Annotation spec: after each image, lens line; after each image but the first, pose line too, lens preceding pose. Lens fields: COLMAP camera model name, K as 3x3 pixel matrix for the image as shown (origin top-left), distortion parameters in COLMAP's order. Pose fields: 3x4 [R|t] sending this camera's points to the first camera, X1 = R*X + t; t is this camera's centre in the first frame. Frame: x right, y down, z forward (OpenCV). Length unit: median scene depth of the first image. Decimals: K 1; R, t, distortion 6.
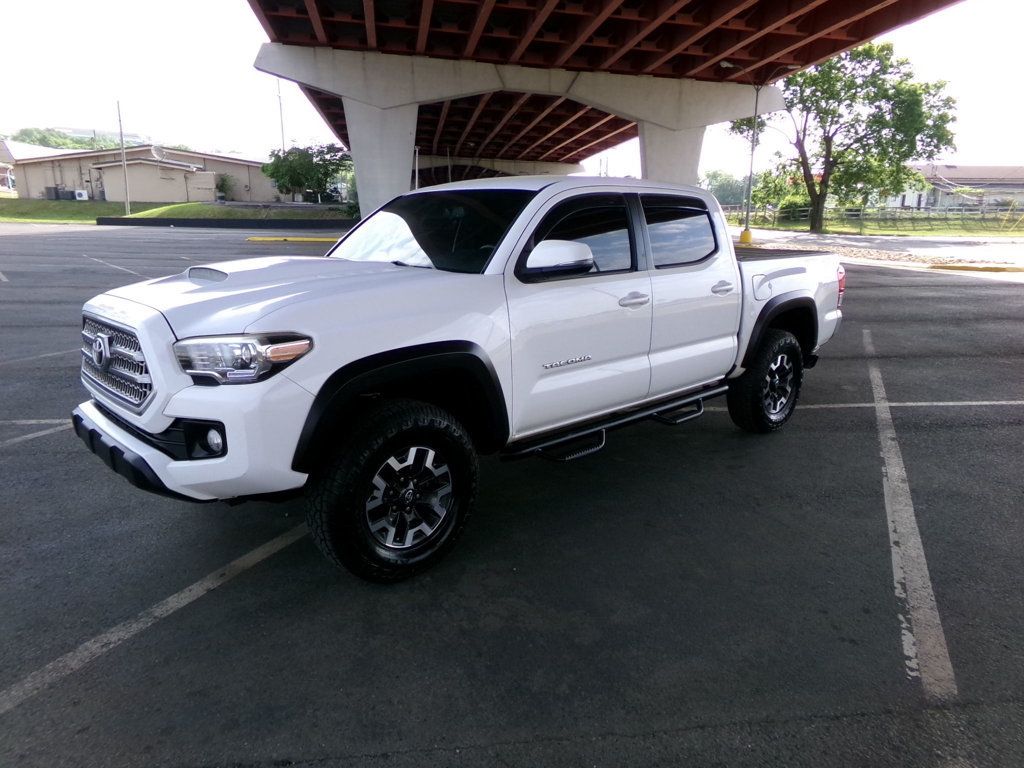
lens RADIAL K [[684.9, 0, 518.9], [0, 684.9, 383.7], [0, 0, 1]] dist [0.003901, 0.014072]
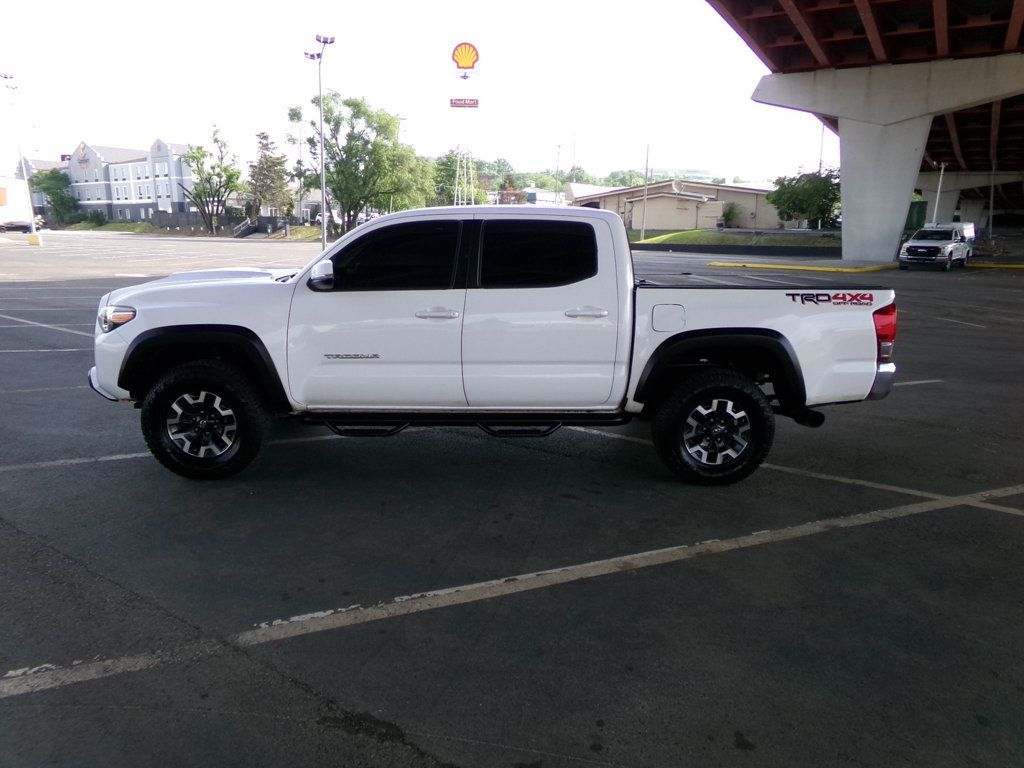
lens RADIAL K [[684.9, 0, 512.8], [0, 684.9, 386.3], [0, 0, 1]] dist [0.003901, 0.014072]
pose [[0.744405, 0.141482, -0.652567, 0.081354], [-0.162964, 0.986237, 0.027926, -0.004353], [0.647537, 0.085557, 0.757216, 0.017925]]
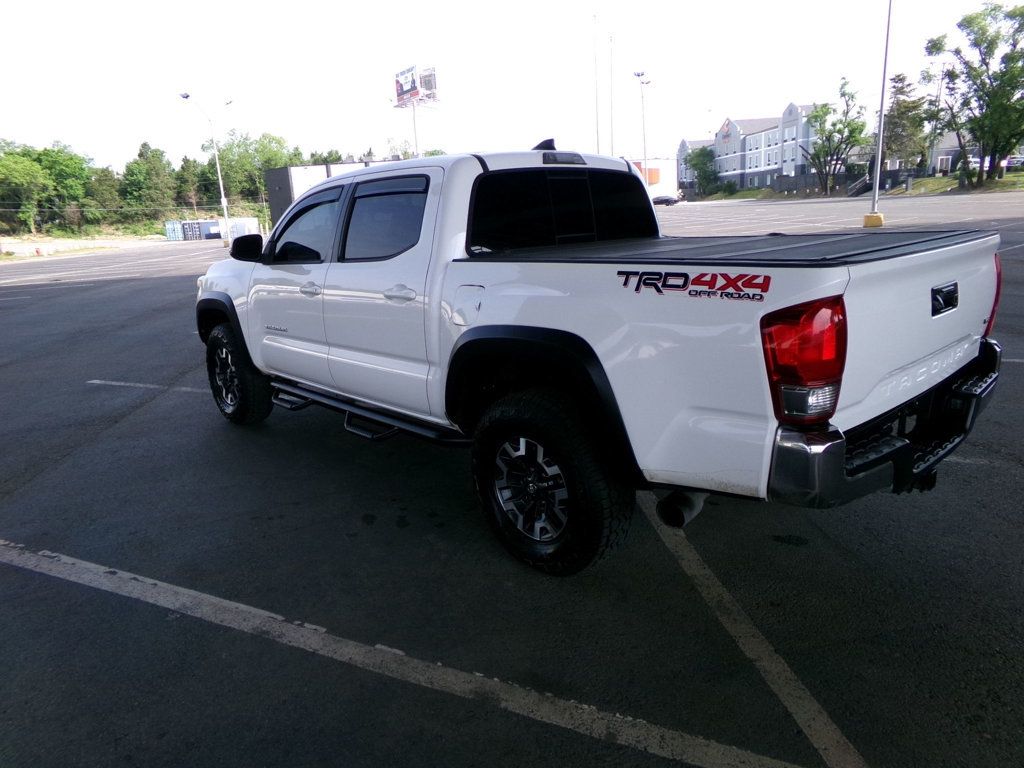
lens RADIAL K [[684.9, 0, 501.5], [0, 684.9, 388.3], [0, 0, 1]] dist [0.003901, 0.014072]
pose [[-0.014377, 0.238590, -0.971014, 0.097933], [-0.182549, 0.954167, 0.237154, -0.022389], [0.983092, 0.180668, 0.029836, 0.102633]]
